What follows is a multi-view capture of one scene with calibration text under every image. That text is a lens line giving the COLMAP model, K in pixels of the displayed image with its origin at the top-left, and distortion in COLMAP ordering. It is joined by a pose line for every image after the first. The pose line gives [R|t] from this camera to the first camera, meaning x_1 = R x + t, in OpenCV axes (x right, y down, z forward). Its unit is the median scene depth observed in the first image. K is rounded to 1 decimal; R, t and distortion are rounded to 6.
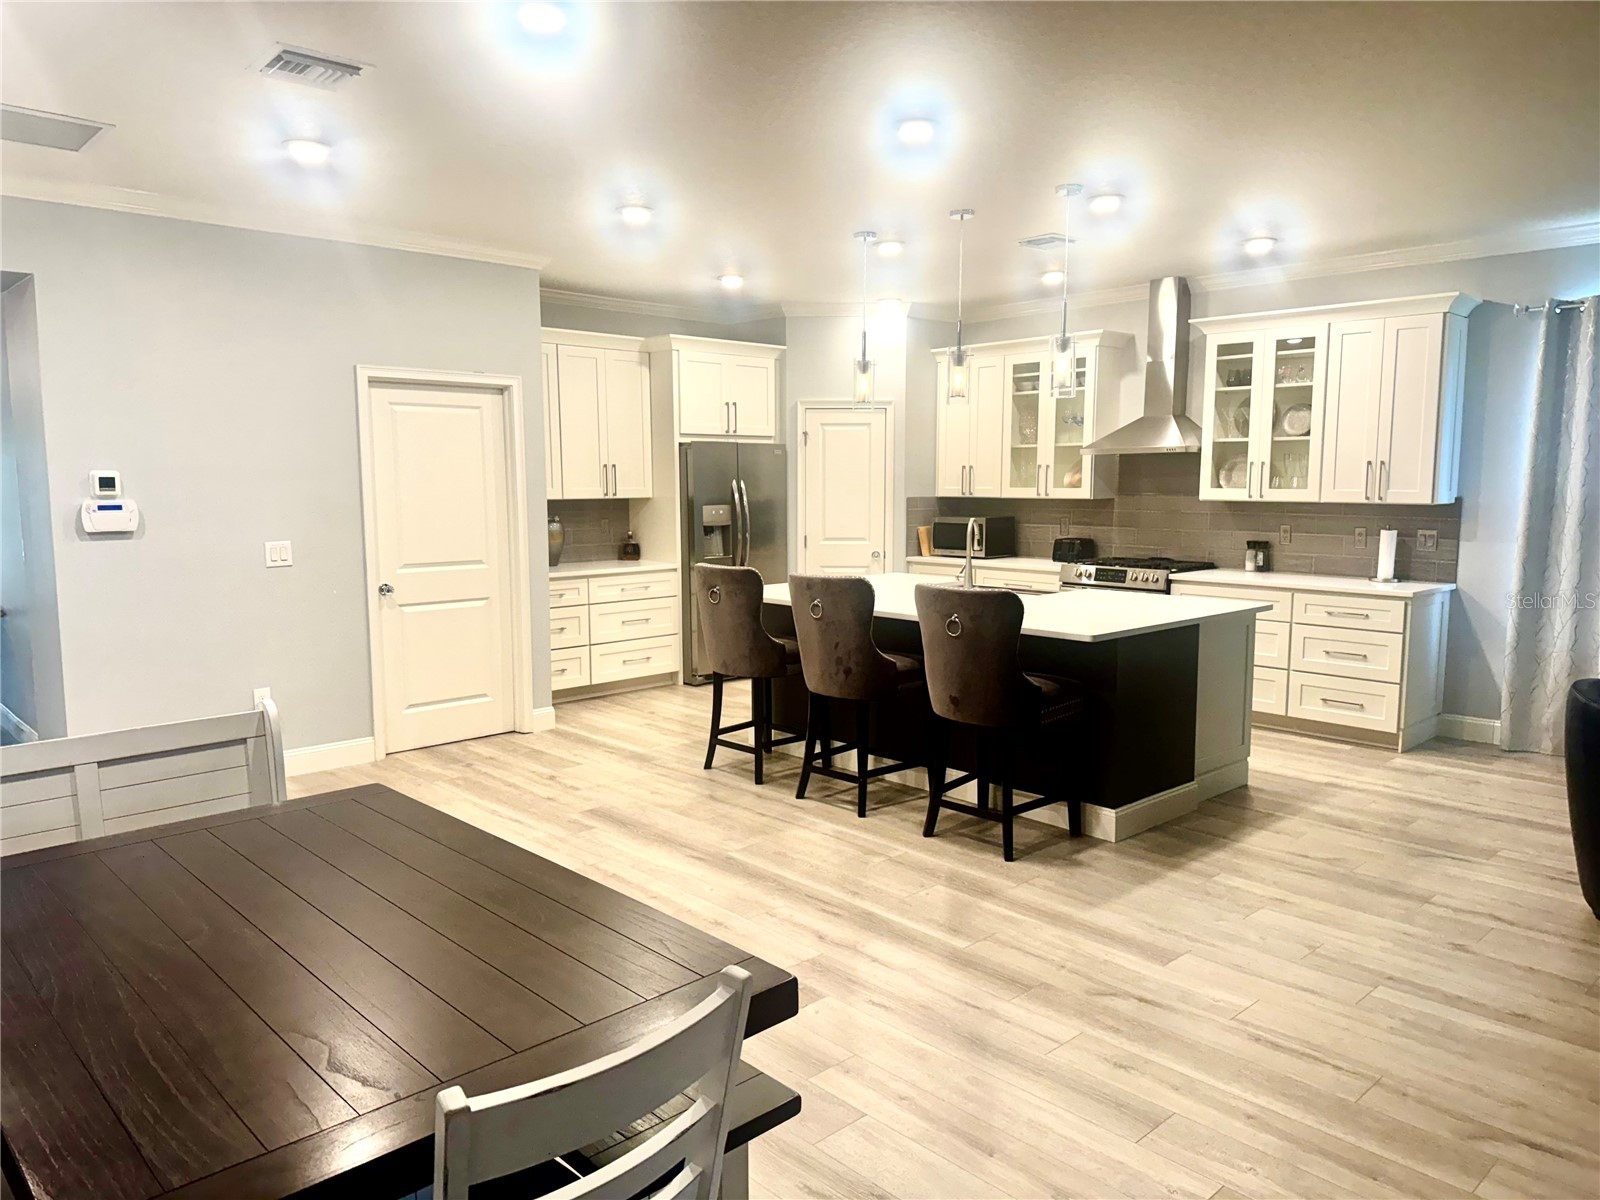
lens RADIAL K [[1121.4, 0, 795.0], [0, 1121.4, 608.2], [0, 0, 1]] dist [0.022570, -0.024932]
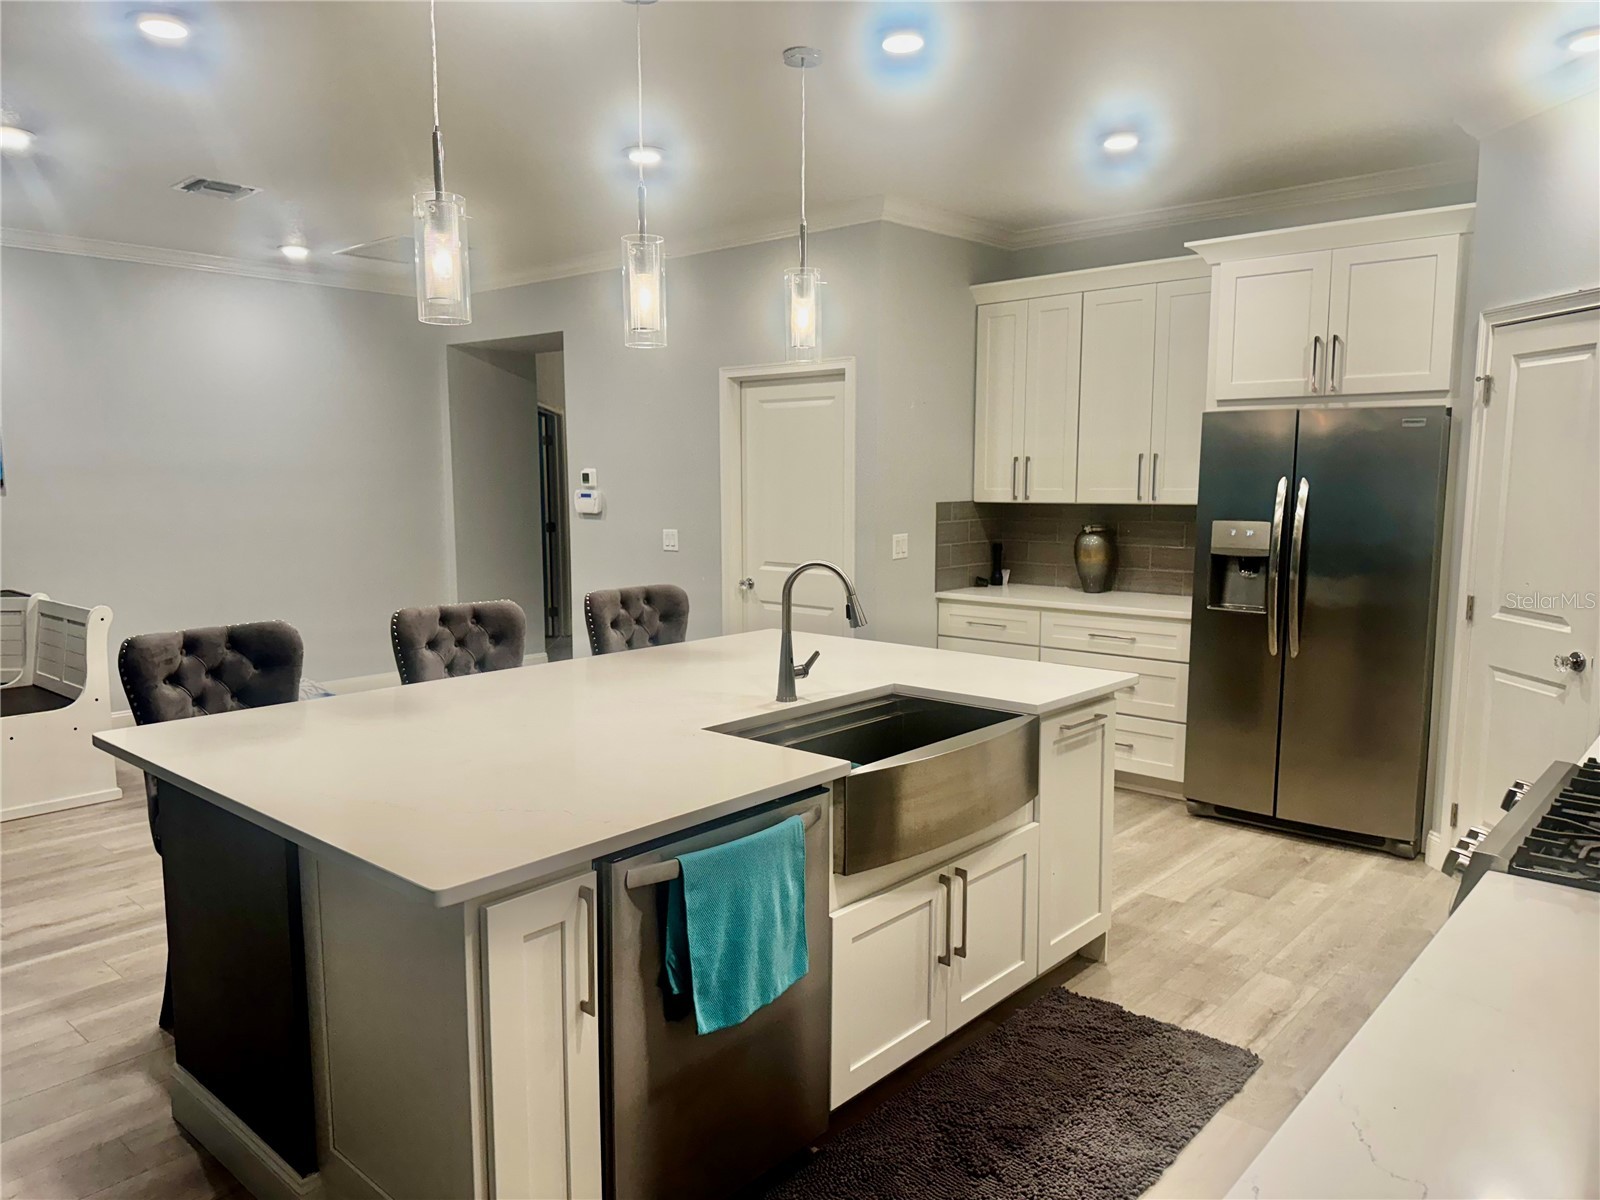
lens RADIAL K [[1121.4, 0, 802.0], [0, 1121.4, 601.2], [0, 0, 1]] dist [0.022570, -0.024932]
pose [[0.092225, 0.099664, -0.990738, 0.565500], [-0.125157, 0.988248, 0.087763, -0.084398], [0.987841, 0.115903, 0.103615, 0.831059]]
